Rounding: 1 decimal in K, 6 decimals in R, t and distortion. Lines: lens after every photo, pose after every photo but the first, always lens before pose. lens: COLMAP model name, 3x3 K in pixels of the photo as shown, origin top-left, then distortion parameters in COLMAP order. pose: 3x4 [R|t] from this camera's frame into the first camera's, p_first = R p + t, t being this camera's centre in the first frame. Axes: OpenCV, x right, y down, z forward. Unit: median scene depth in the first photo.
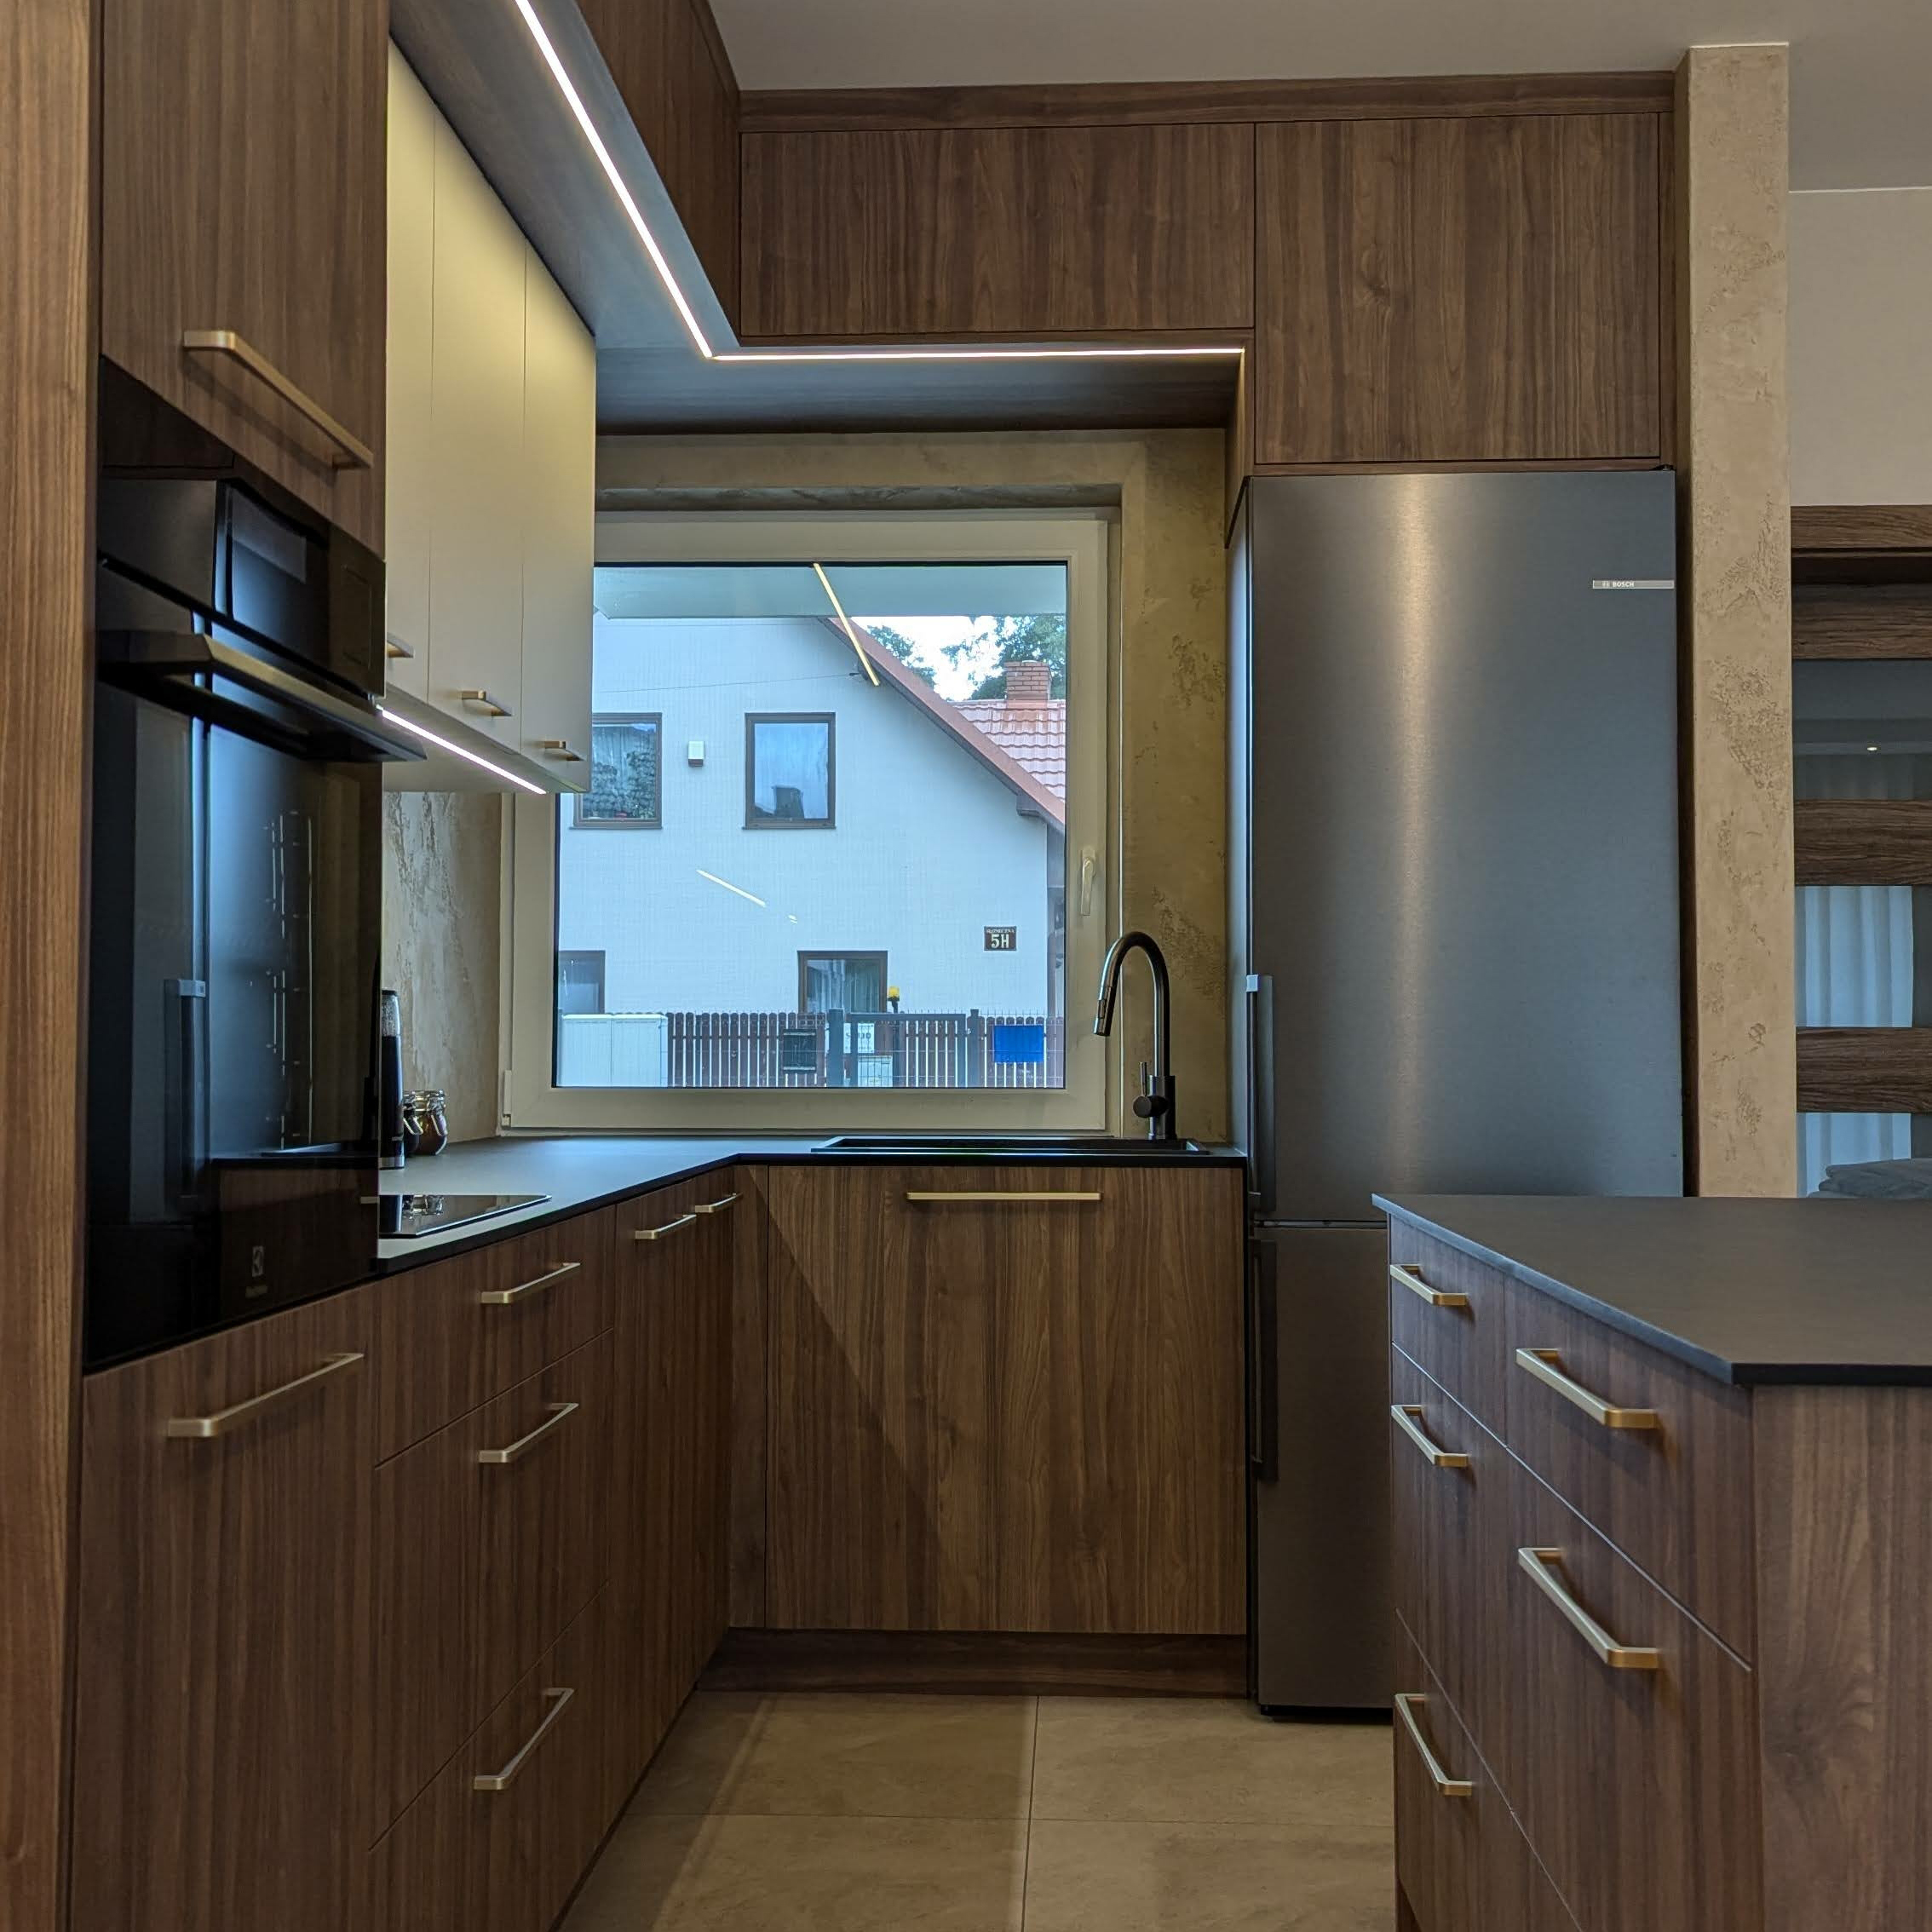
lens RADIAL K [[2451.9, 0, 958.2], [0, 2451.9, 940.4], [0, 0, 1]] dist [0.057142, 0.000000]
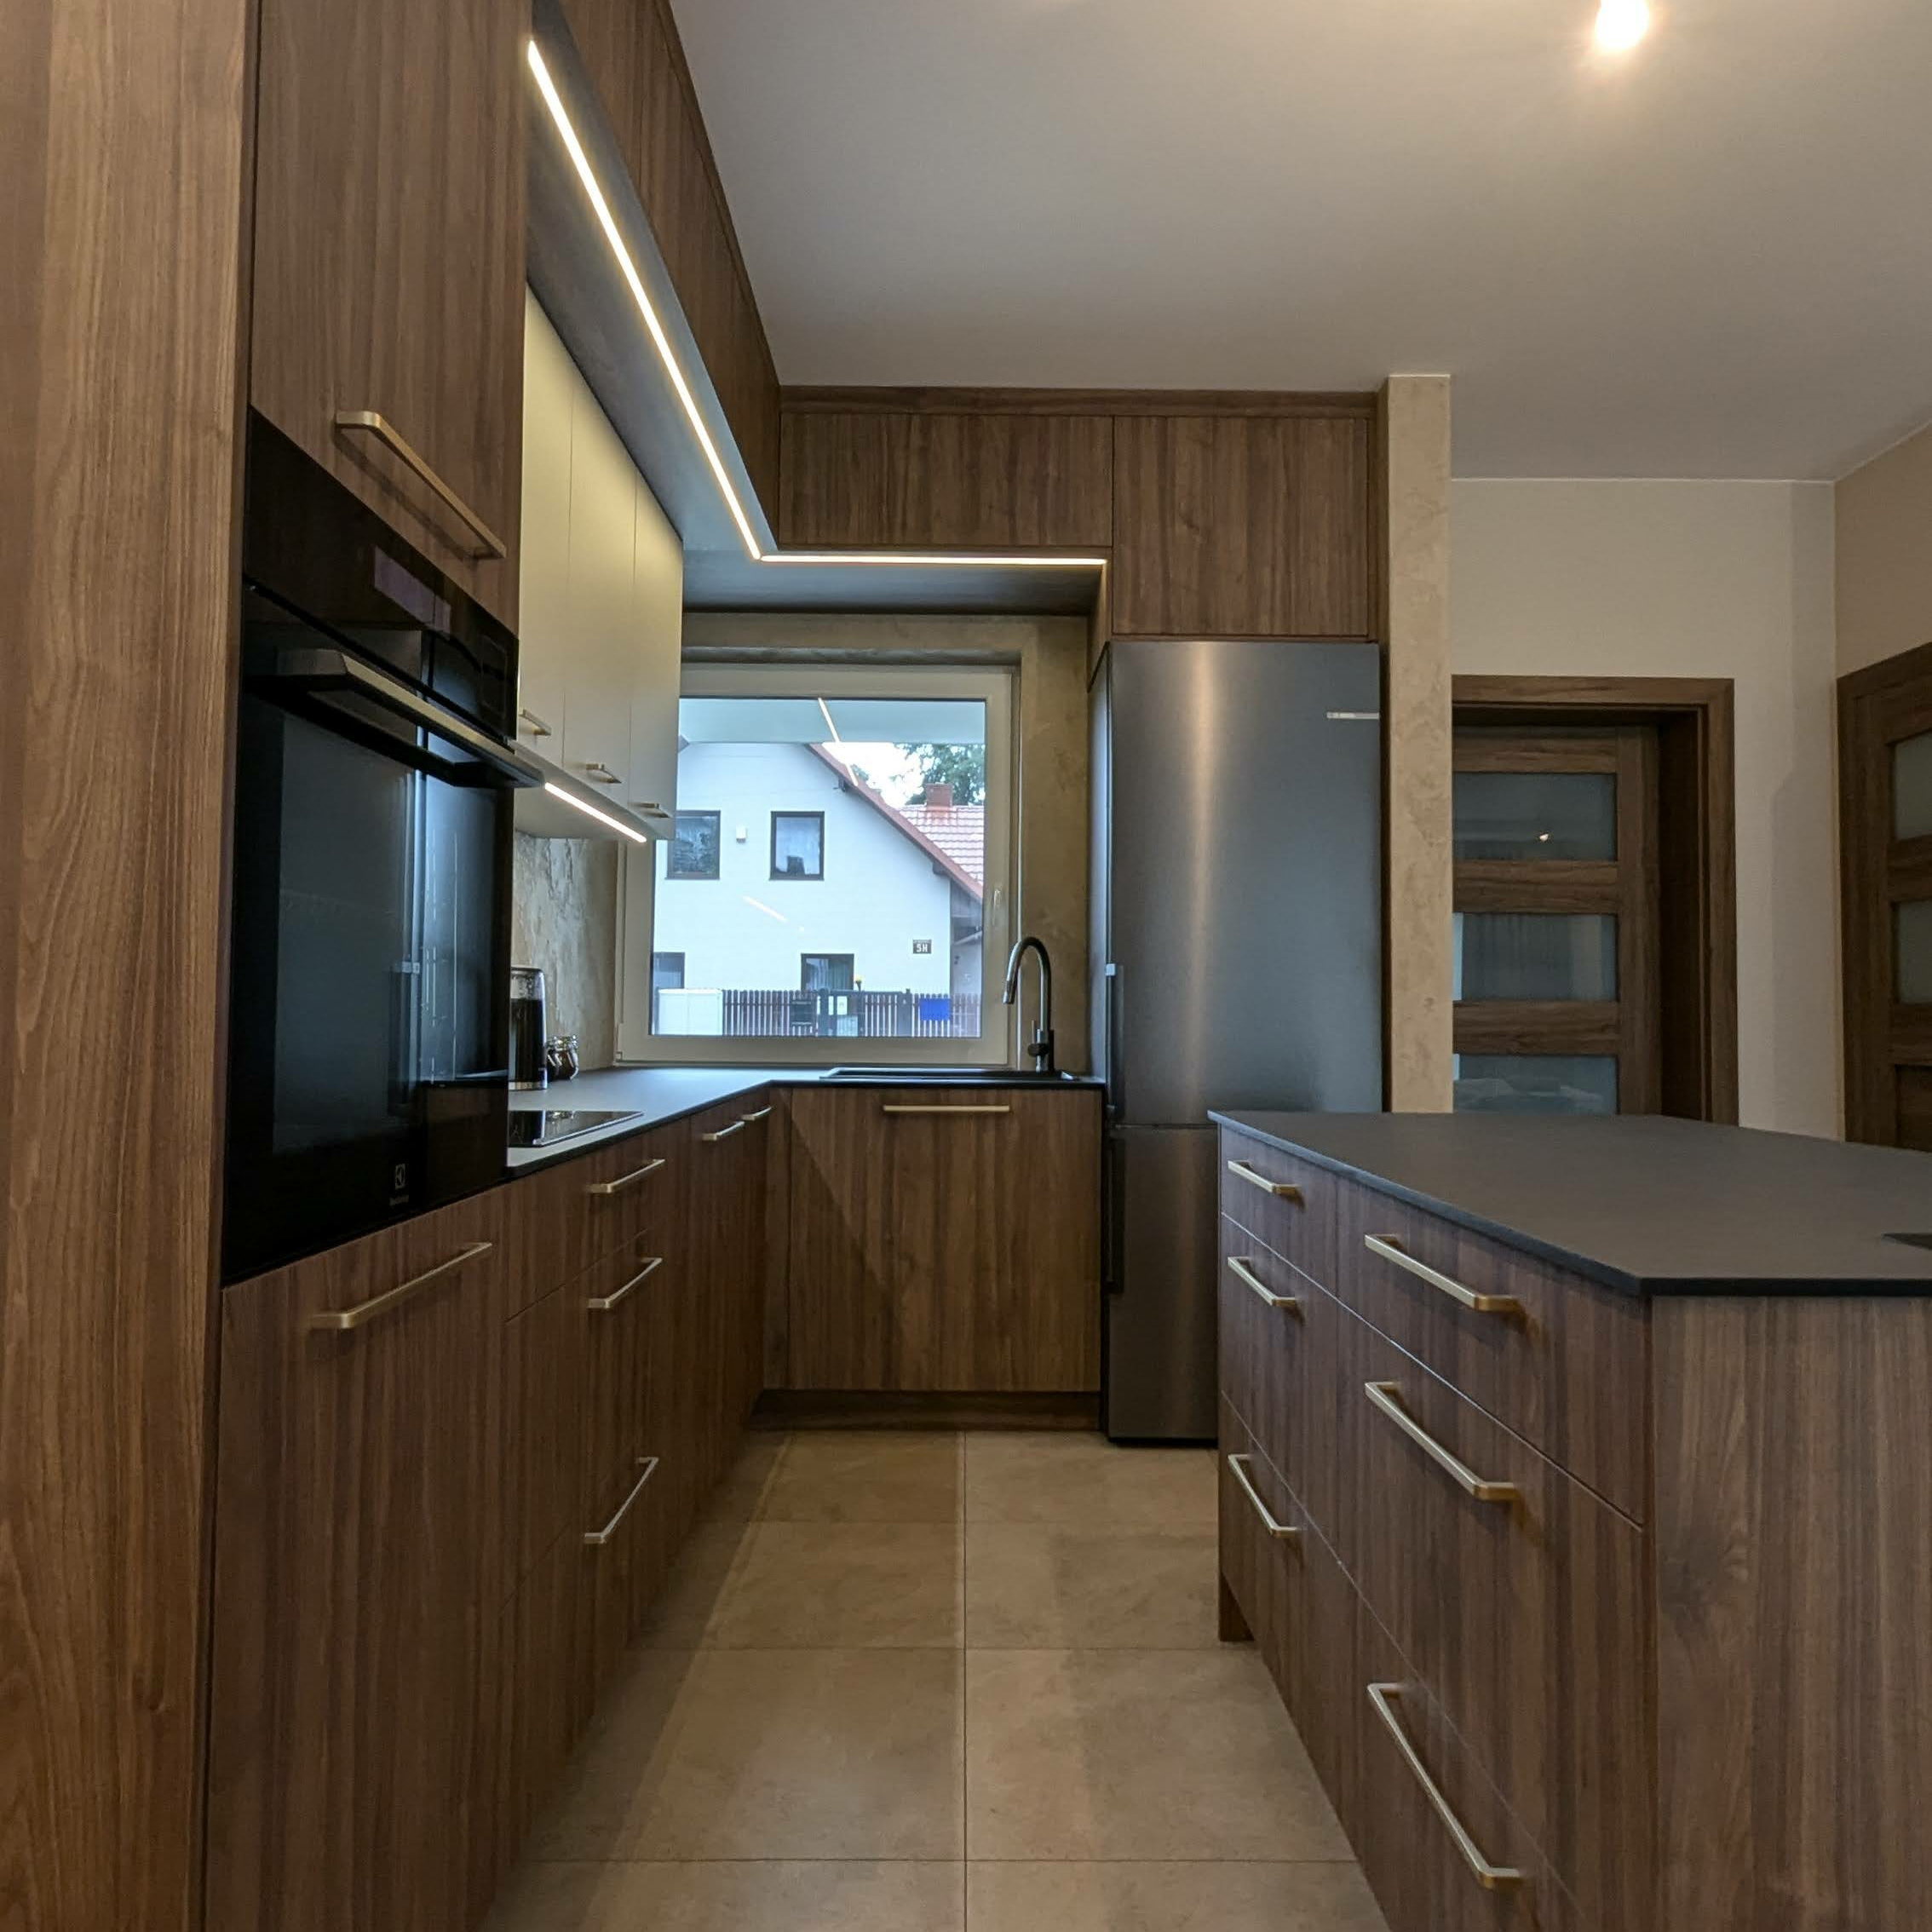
lens RADIAL K [[1419.5, 0, 972.1], [0, 1419.5, 953.7], [0, 0, 1]] dist [-0.002428, 0.009233]
pose [[0.998387, 0.008836, 0.056080, -0.016039], [-0.008999, 0.999956, 0.002652, 0.005729], [-0.056054, -0.003152, 0.998423, 0.117450]]
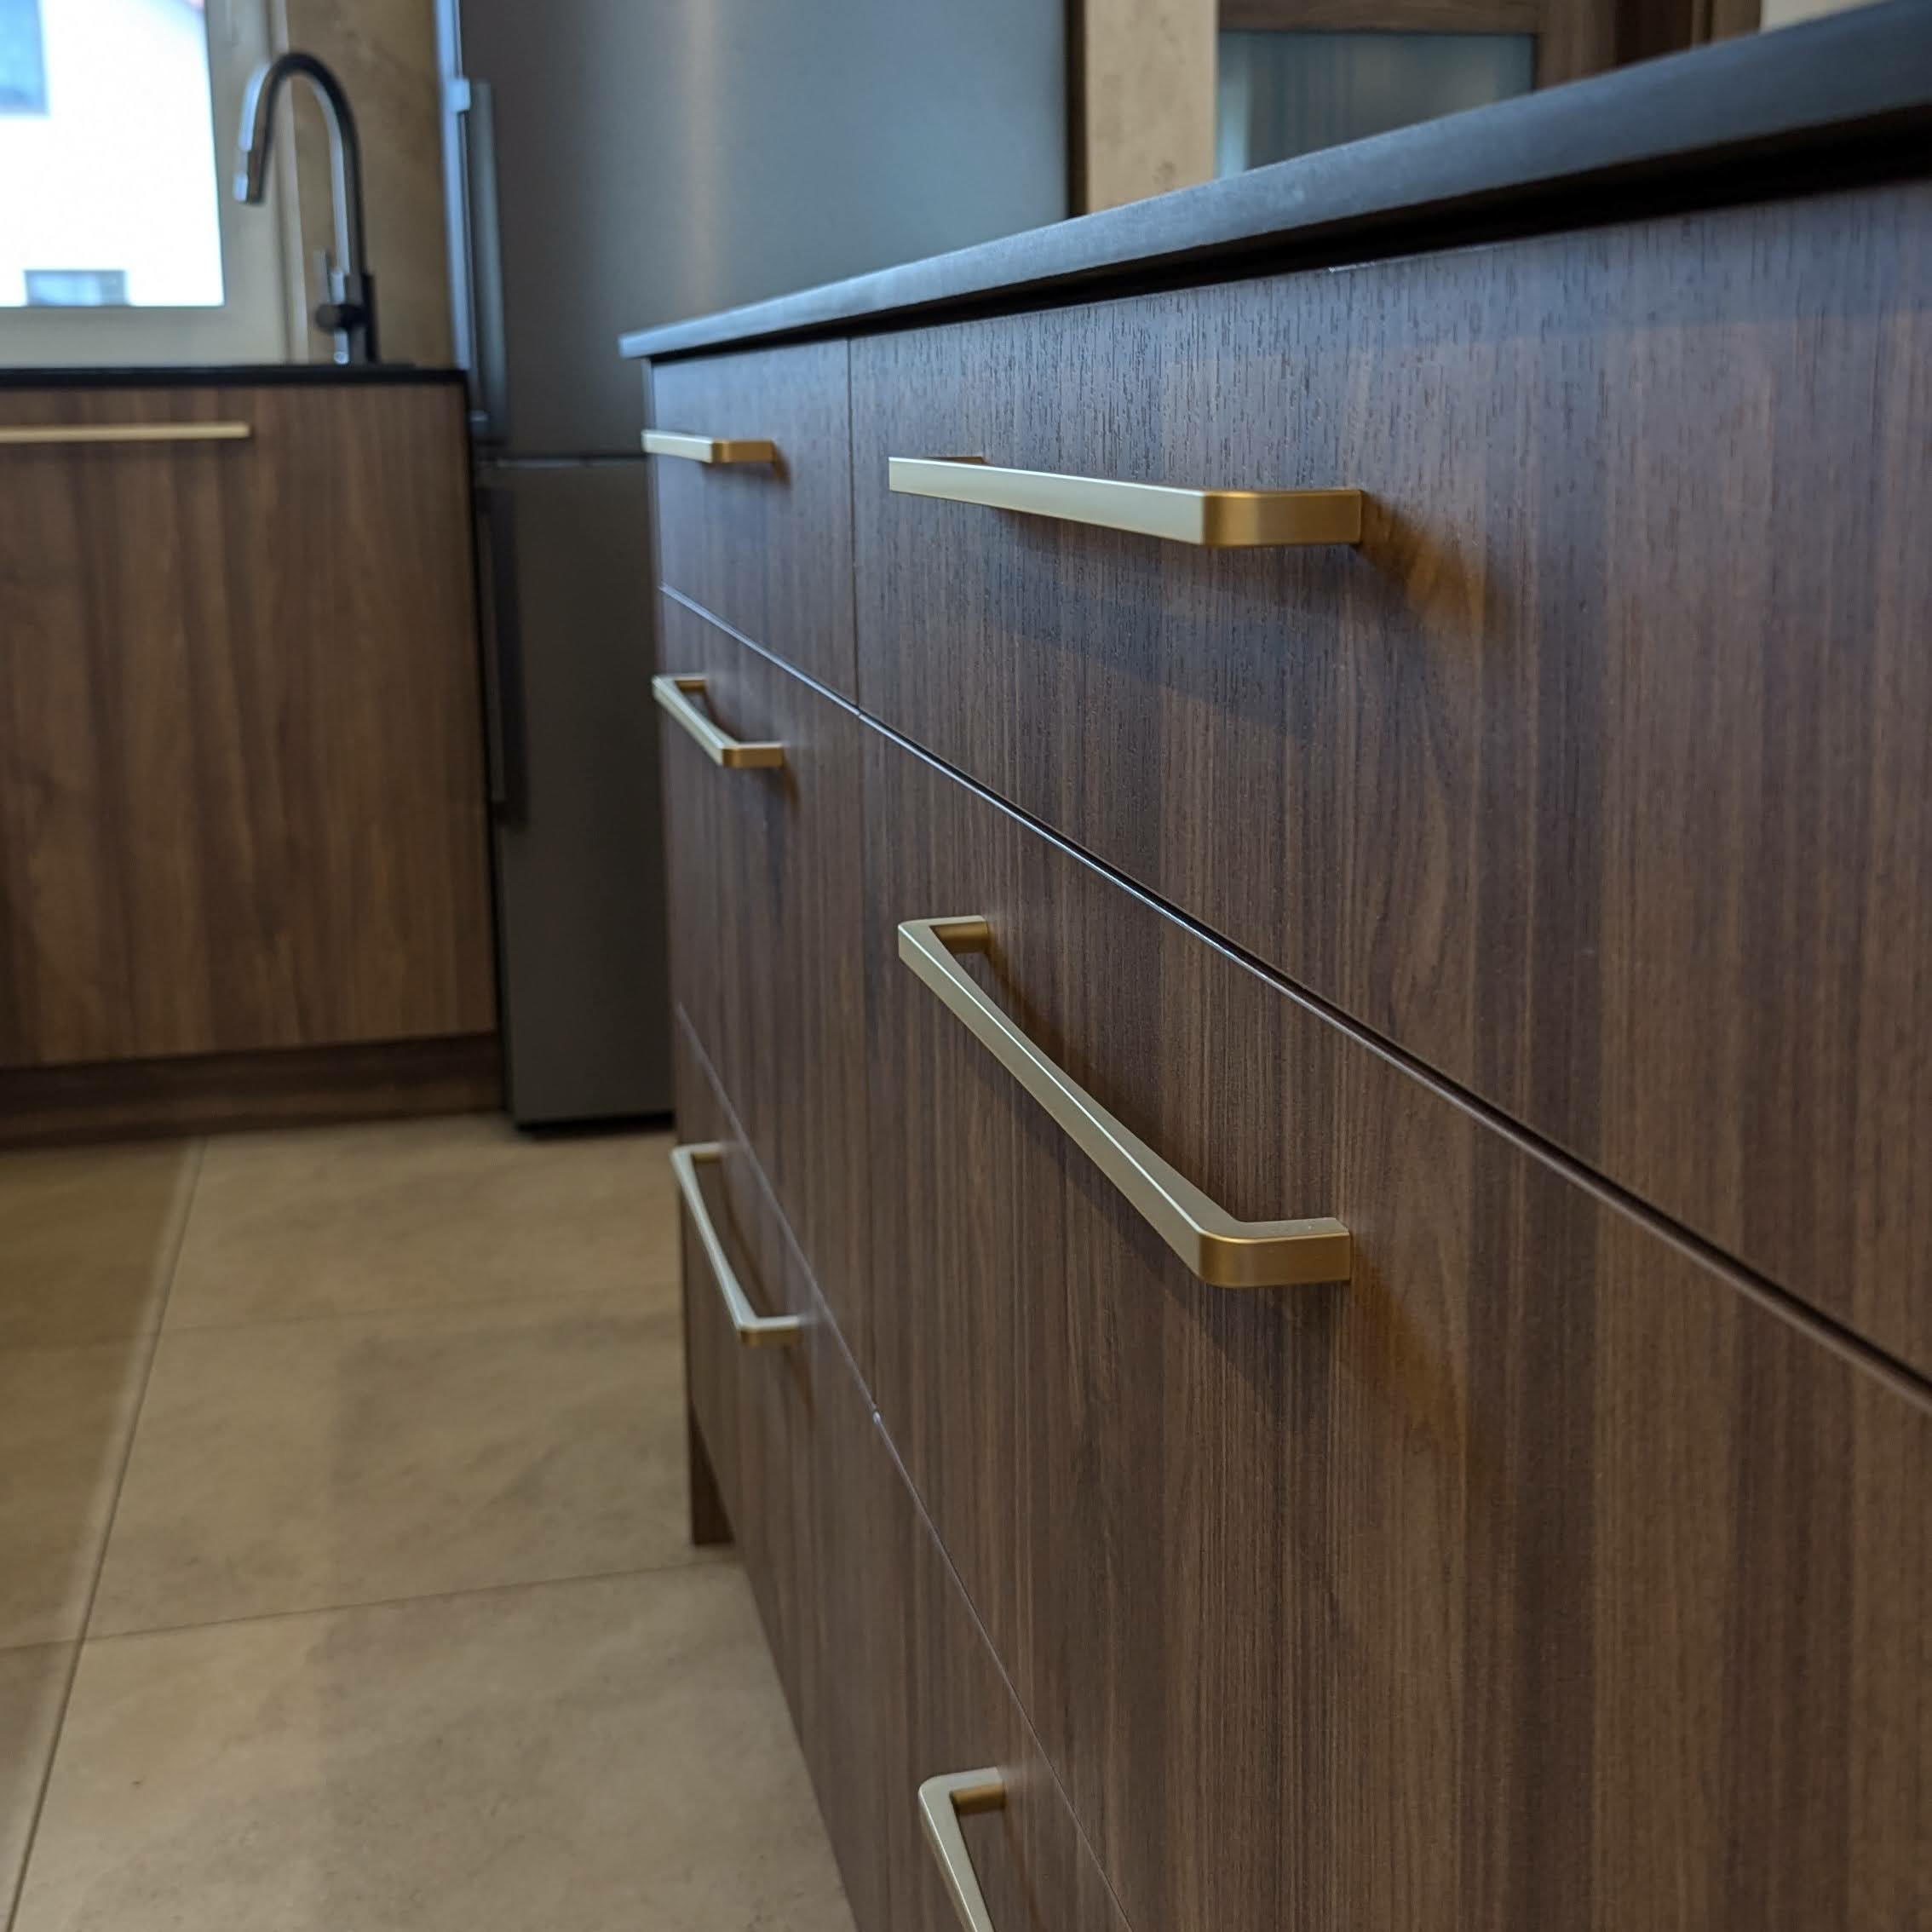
lens RADIAL K [[2451.9, 0, 910.5], [0, 2451.9, 820.8], [0, 0, 1]] dist [0.057142, 0.000000]
pose [[0.967544, -0.062989, 0.244728, 0.061981], [0.009884, 0.977129, 0.212419, 0.067948], [-0.252511, -0.203106, 0.946037, 0.294664]]
